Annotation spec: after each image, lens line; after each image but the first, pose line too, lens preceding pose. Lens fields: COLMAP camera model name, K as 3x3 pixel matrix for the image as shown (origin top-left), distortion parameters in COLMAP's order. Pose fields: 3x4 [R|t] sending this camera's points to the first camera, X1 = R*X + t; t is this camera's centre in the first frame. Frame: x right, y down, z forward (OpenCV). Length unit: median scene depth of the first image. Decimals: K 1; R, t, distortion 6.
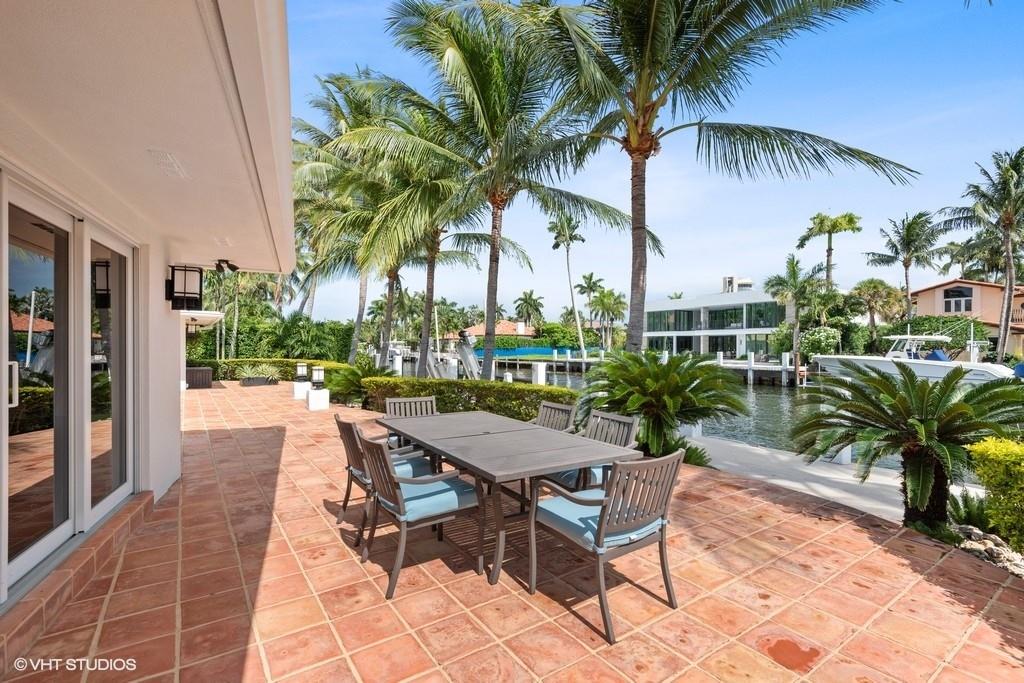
lens RADIAL K [[462.6, 0, 504.8], [0, 462.6, 343.2], [0, 0, 1]] dist [0.012372, -0.006566]
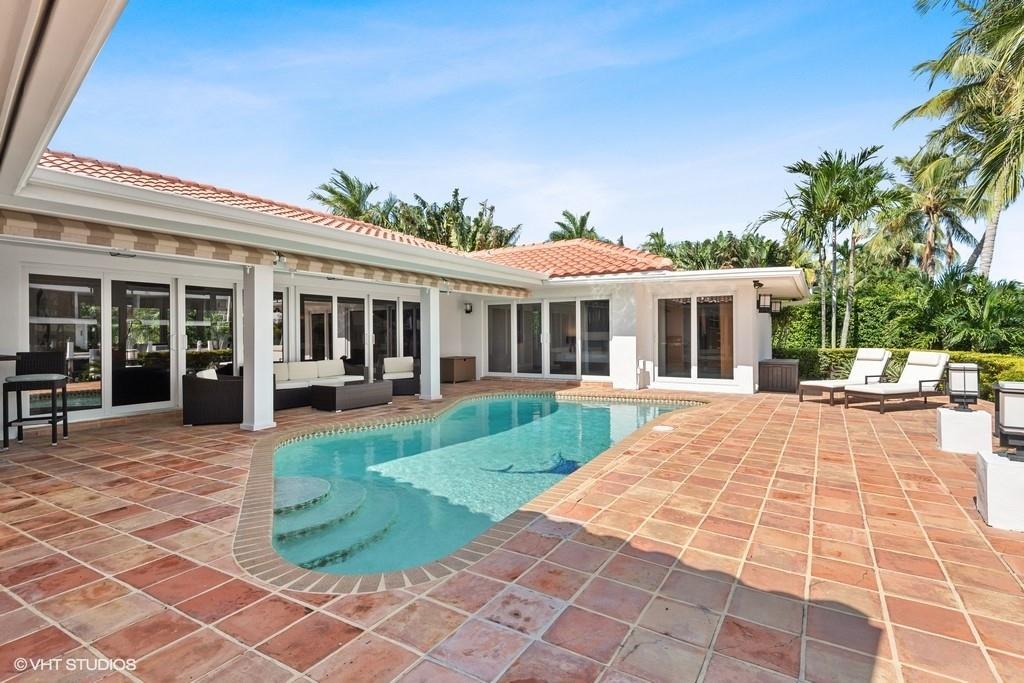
lens RADIAL K [[506.5, 0, 510.2], [0, 506.5, 341.2], [0, 0, 1]] dist [-0.000373, 0.000041]
pose [[0.407330, 0.007450, -0.913251, -0.096355], [0.015147, 0.999774, 0.014912, 0.005631], [0.913155, -0.019908, 0.407125, 0.225906]]
